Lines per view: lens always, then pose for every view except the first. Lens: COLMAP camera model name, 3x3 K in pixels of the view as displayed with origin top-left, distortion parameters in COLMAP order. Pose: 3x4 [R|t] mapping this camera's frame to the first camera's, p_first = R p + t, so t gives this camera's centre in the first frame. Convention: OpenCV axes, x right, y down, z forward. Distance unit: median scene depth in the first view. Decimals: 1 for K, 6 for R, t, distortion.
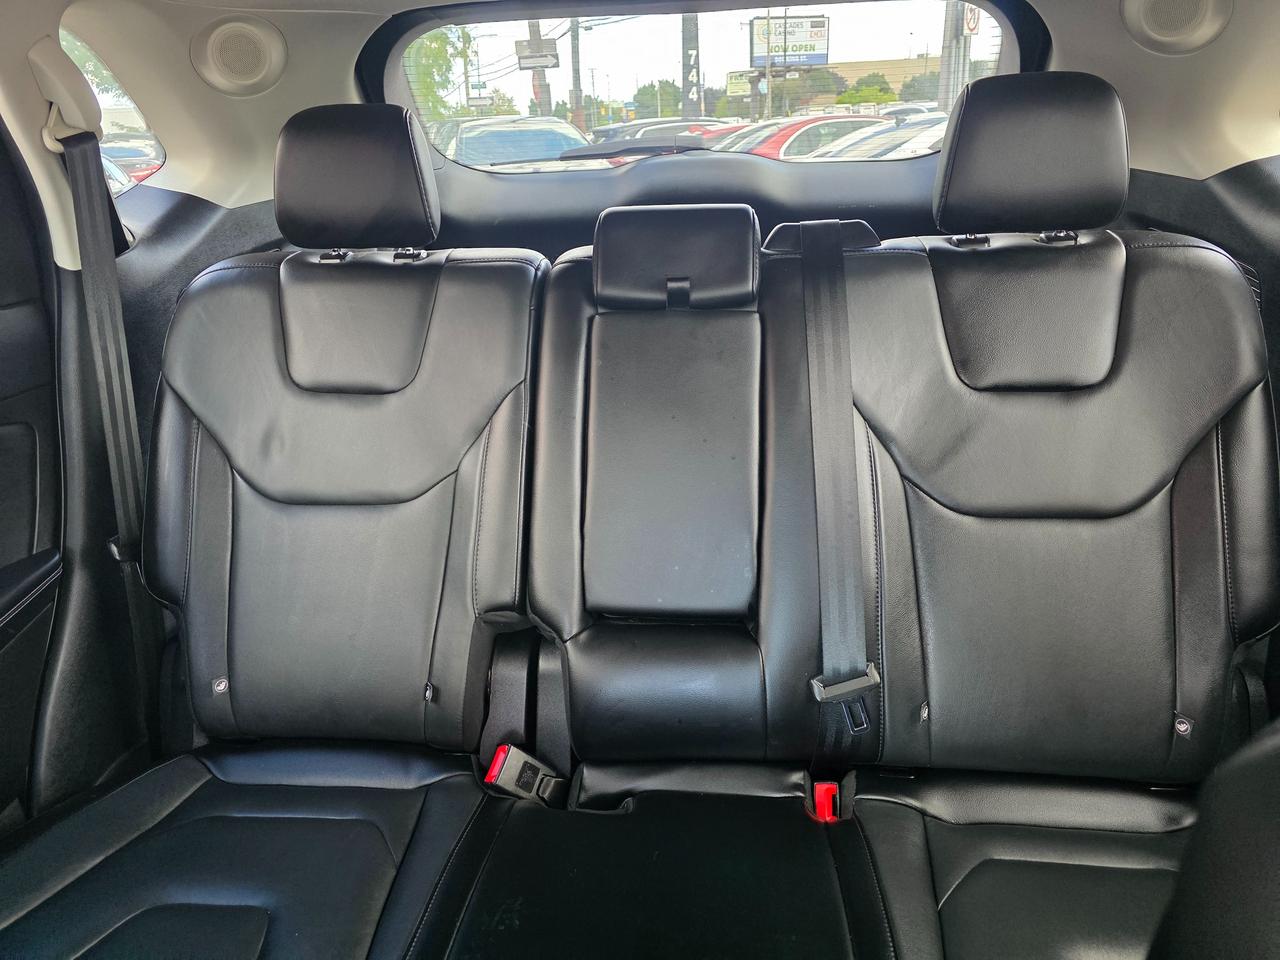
lens RADIAL K [[882.2, 0, 640.6], [0, 882.2, 470.5], [0, 0, 1]] dist [0.064735, -0.059146]
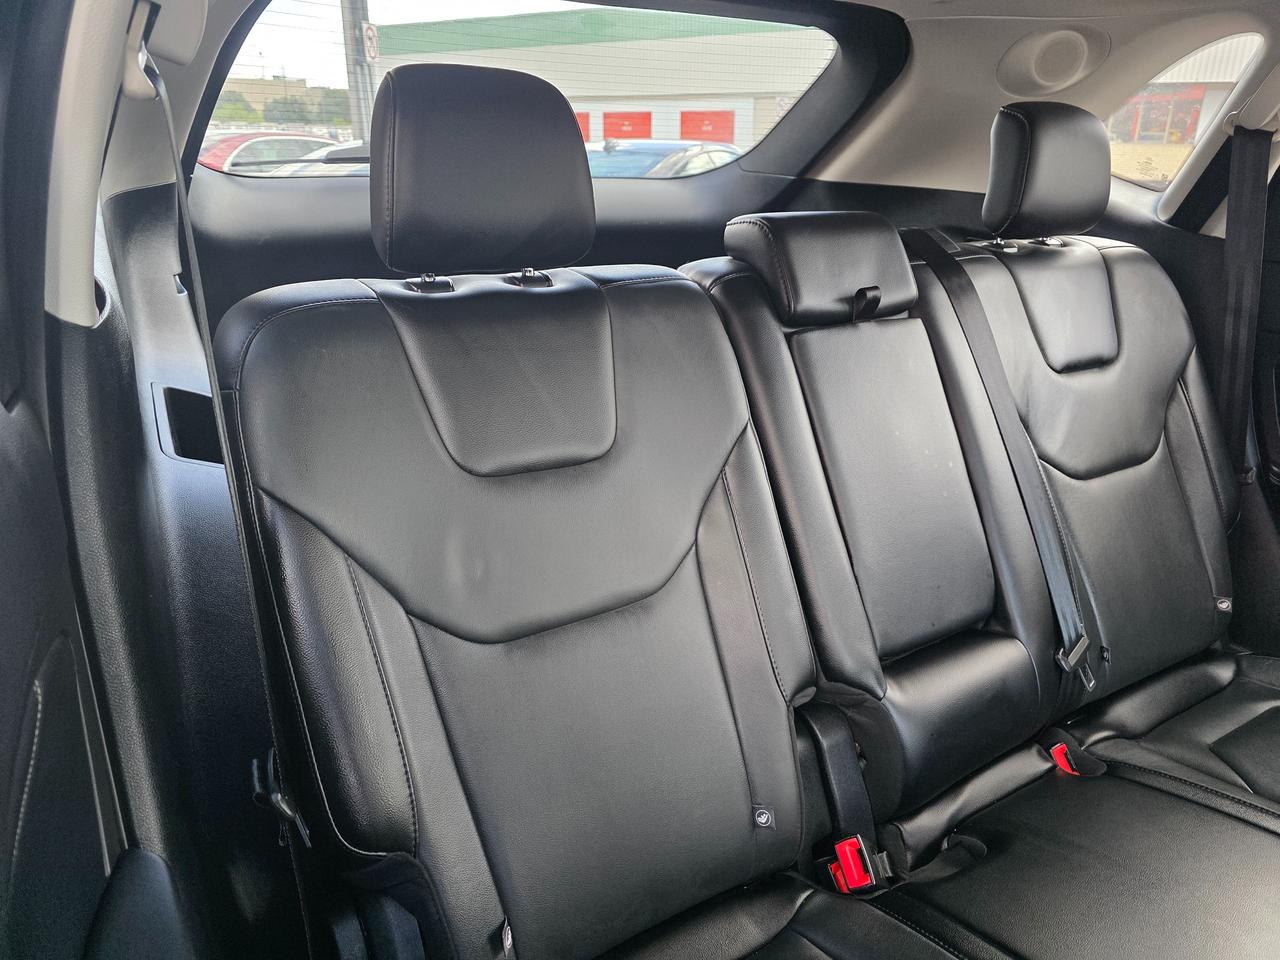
lens RADIAL K [[882.2, 0, 640.6], [0, 882.2, 470.5], [0, 0, 1]] dist [0.064735, -0.059146]
pose [[0.777005, -0.166473, 0.607083, -0.439605], [0.182417, 0.982563, 0.035962, -0.060081], [-0.602484, 0.082800, 0.793825, 0.235891]]
